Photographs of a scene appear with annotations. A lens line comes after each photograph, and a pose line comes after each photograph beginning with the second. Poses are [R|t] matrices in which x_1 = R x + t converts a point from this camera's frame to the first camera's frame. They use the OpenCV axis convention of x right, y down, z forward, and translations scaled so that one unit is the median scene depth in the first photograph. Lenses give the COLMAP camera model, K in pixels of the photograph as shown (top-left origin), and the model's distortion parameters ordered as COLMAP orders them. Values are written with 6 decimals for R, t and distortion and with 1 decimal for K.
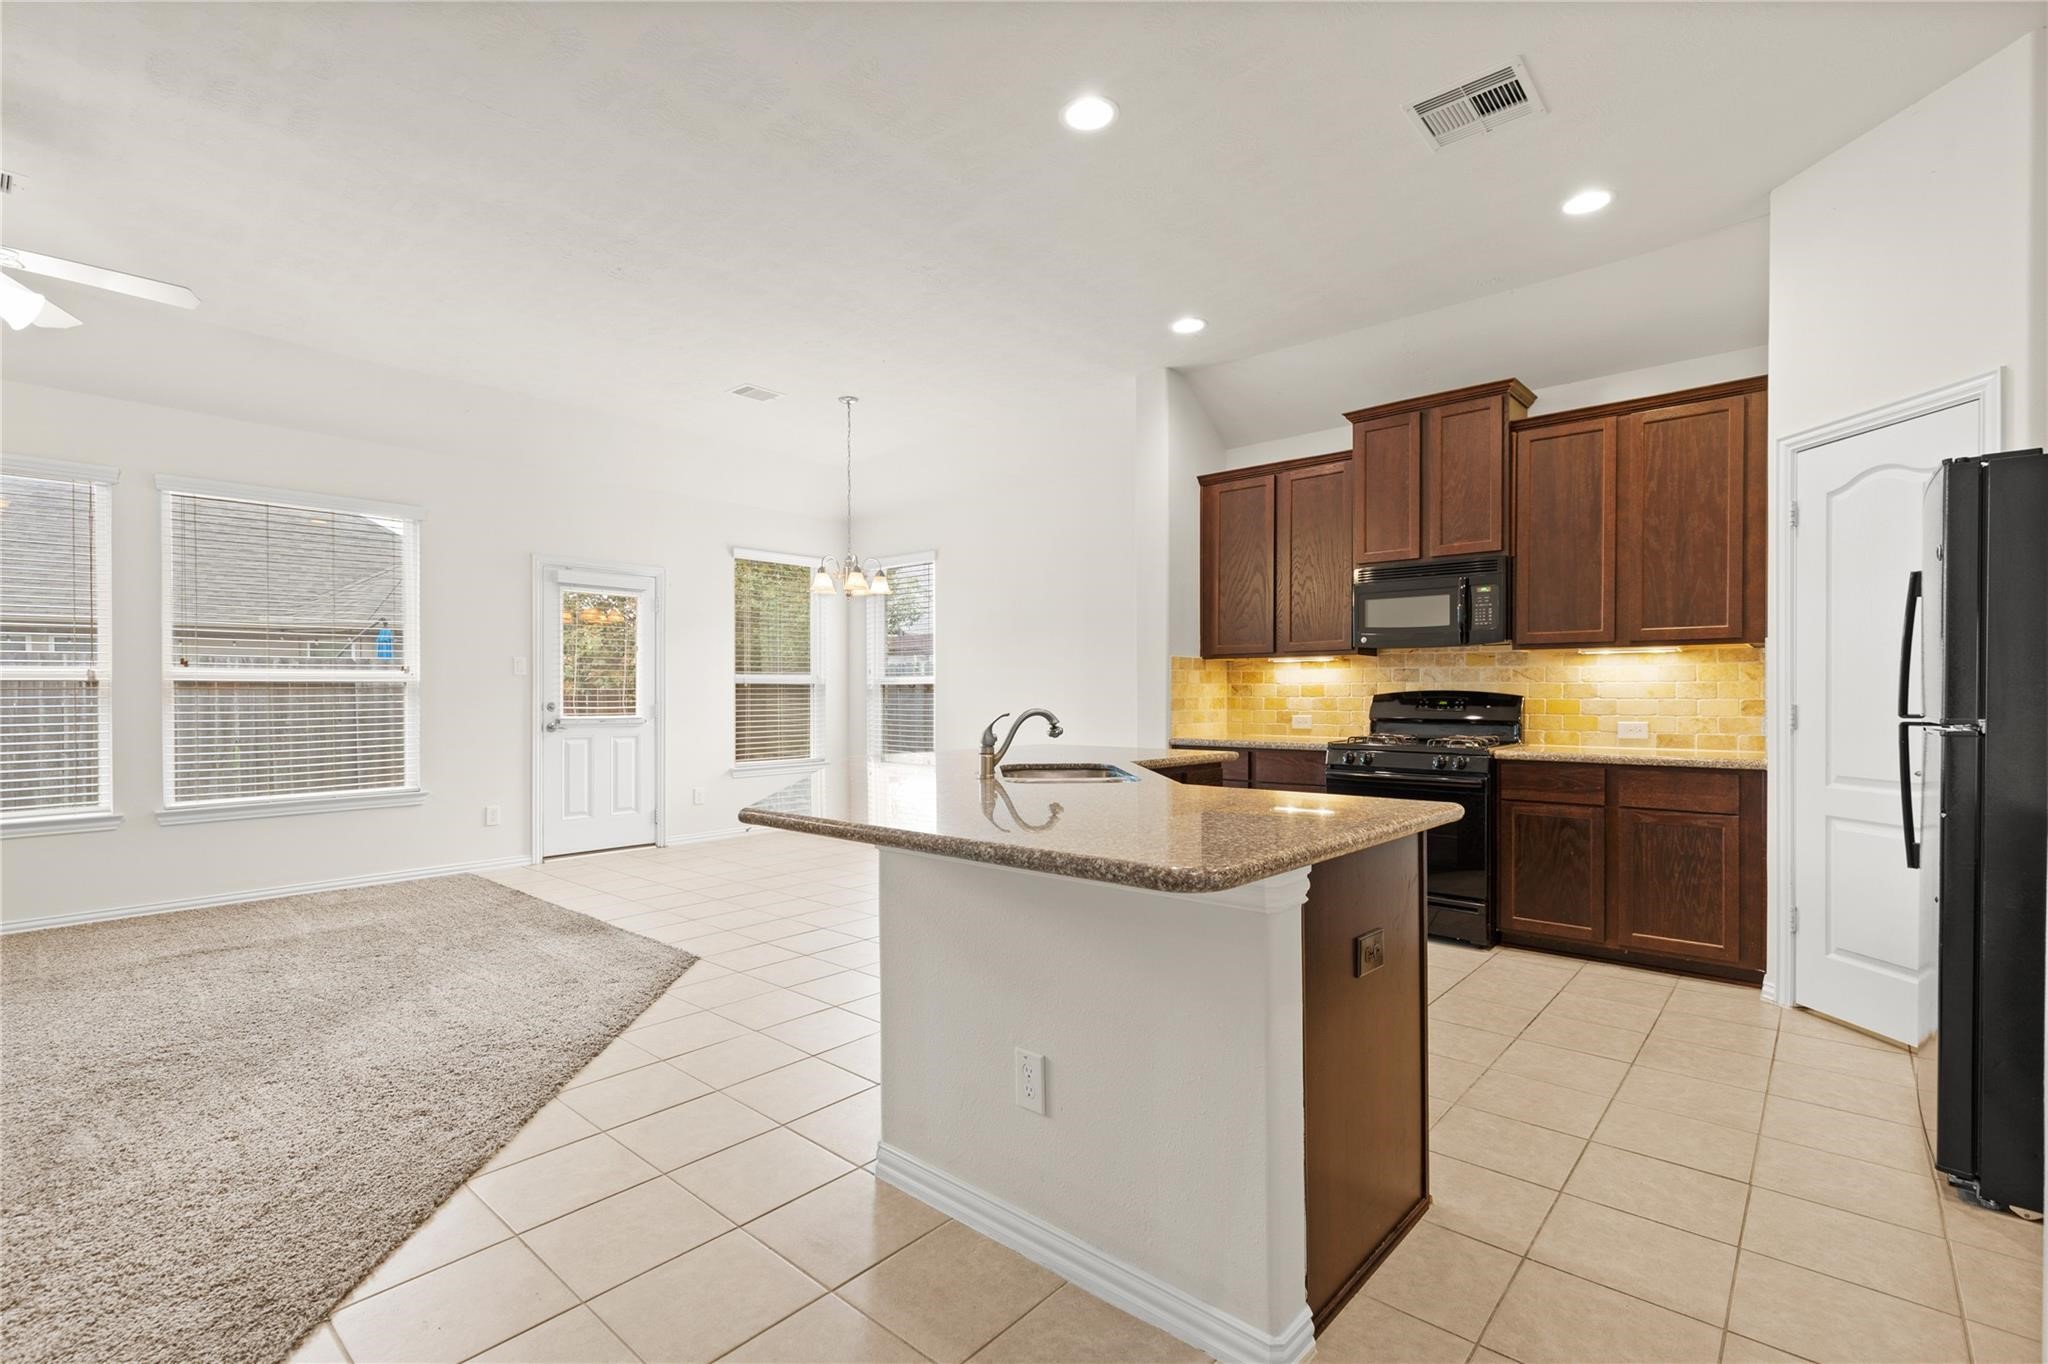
lens RADIAL K [[936.2, 0, 1027.2], [0, 936.2, 691.6], [0, 0, 1]] dist [0.002520, 0.000281]
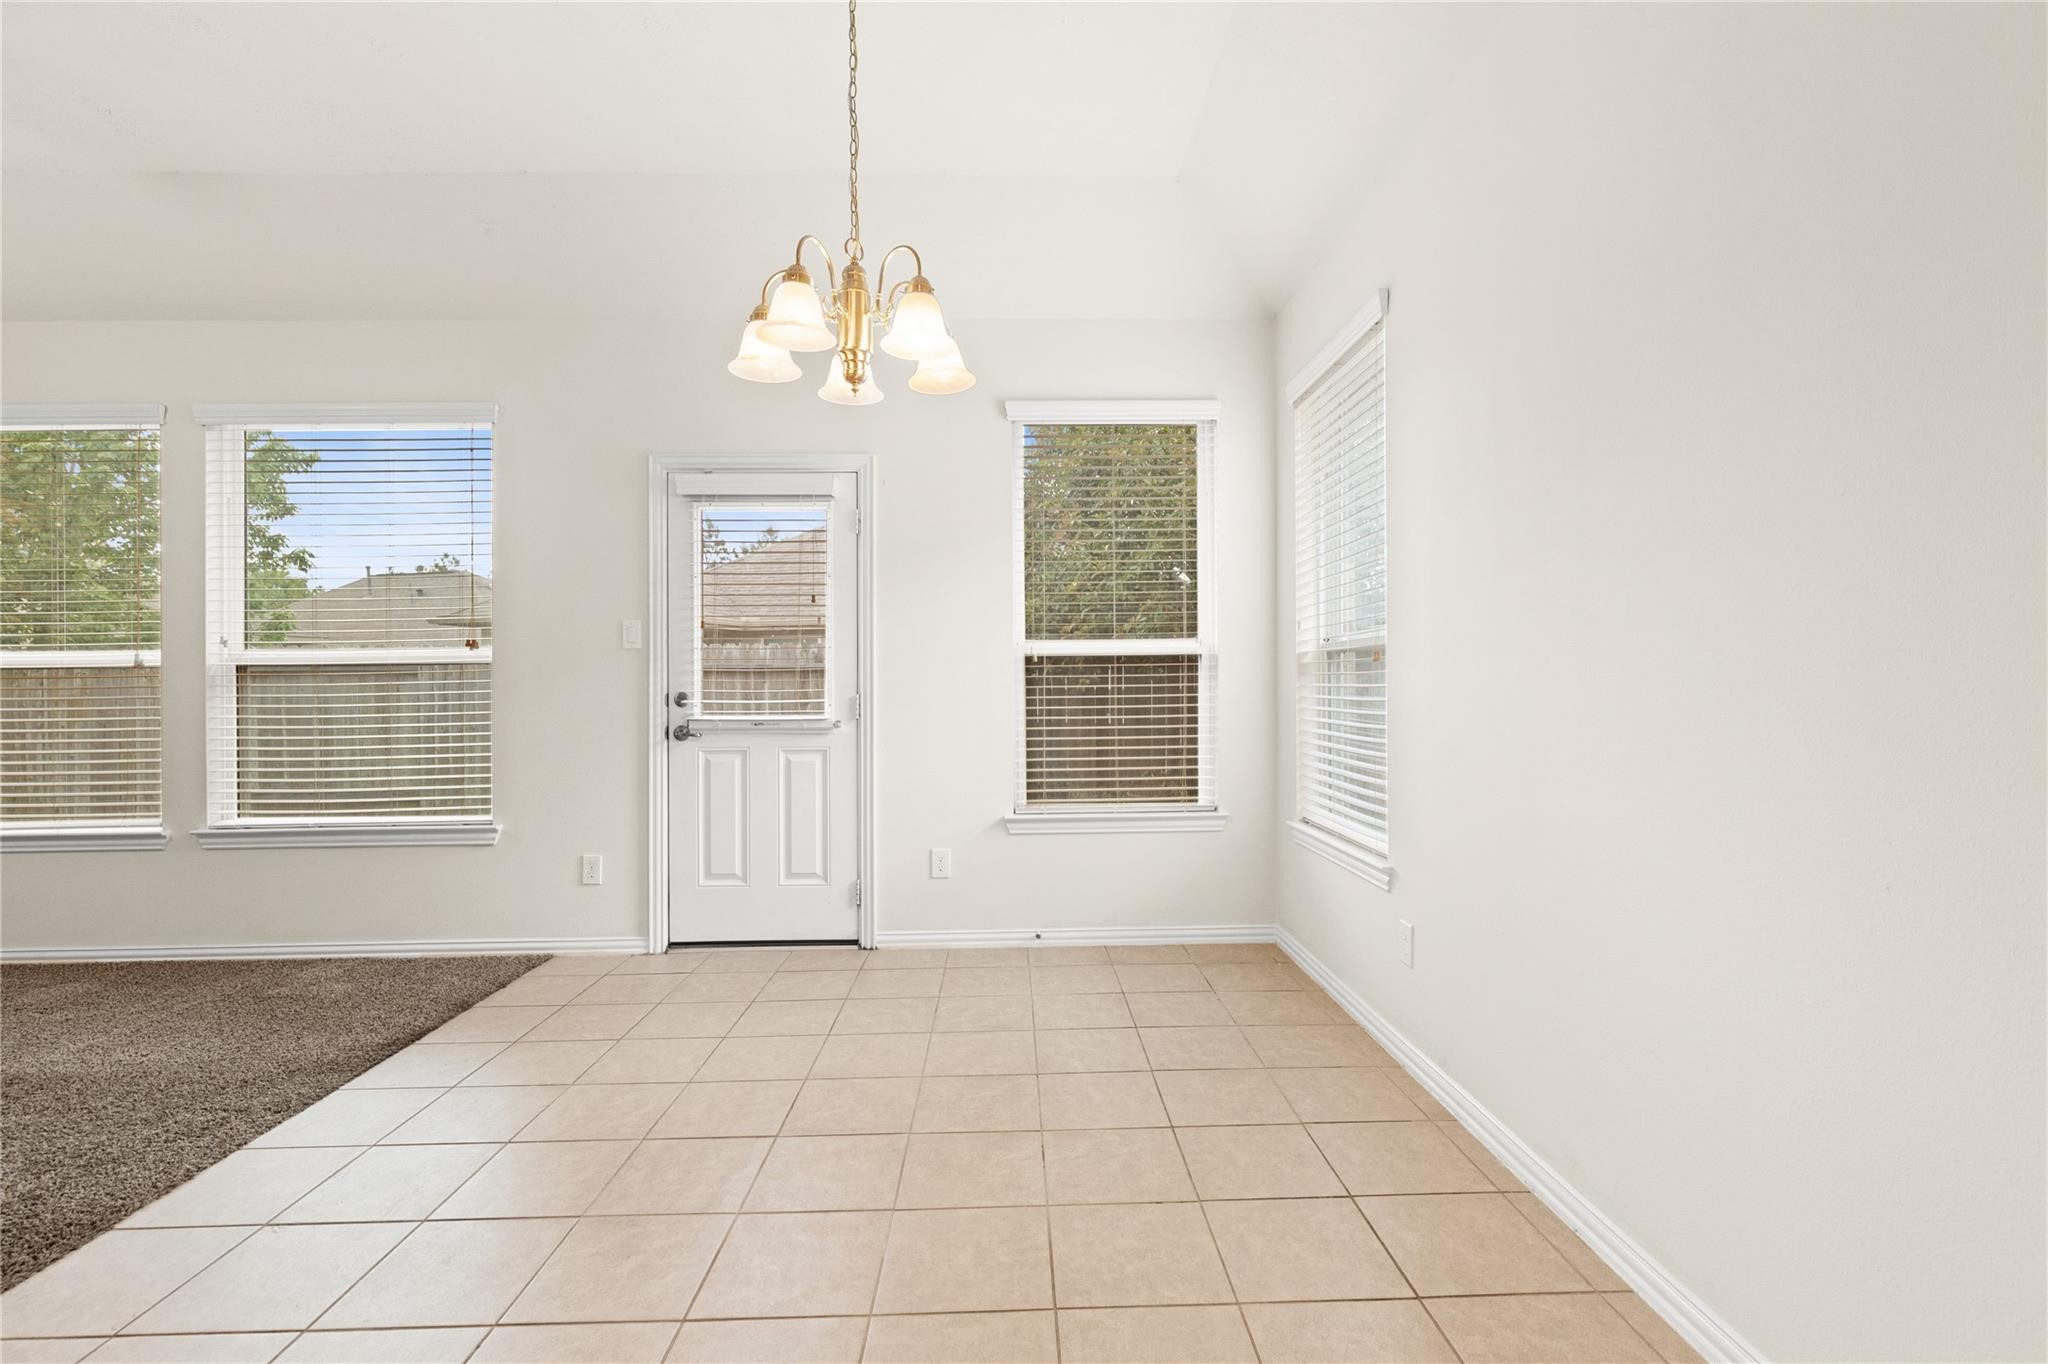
lens RADIAL K [[936.2, 0, 1035.8], [0, 936.2, 676.0], [0, 0, 1]] dist [0.002520, 0.000281]
pose [[0.686526, -0.007676, -0.727064, 0.119851], [0.008054, 0.999963, -0.002952, 0.005726], [0.727060, -0.003829, 0.686563, 0.924729]]
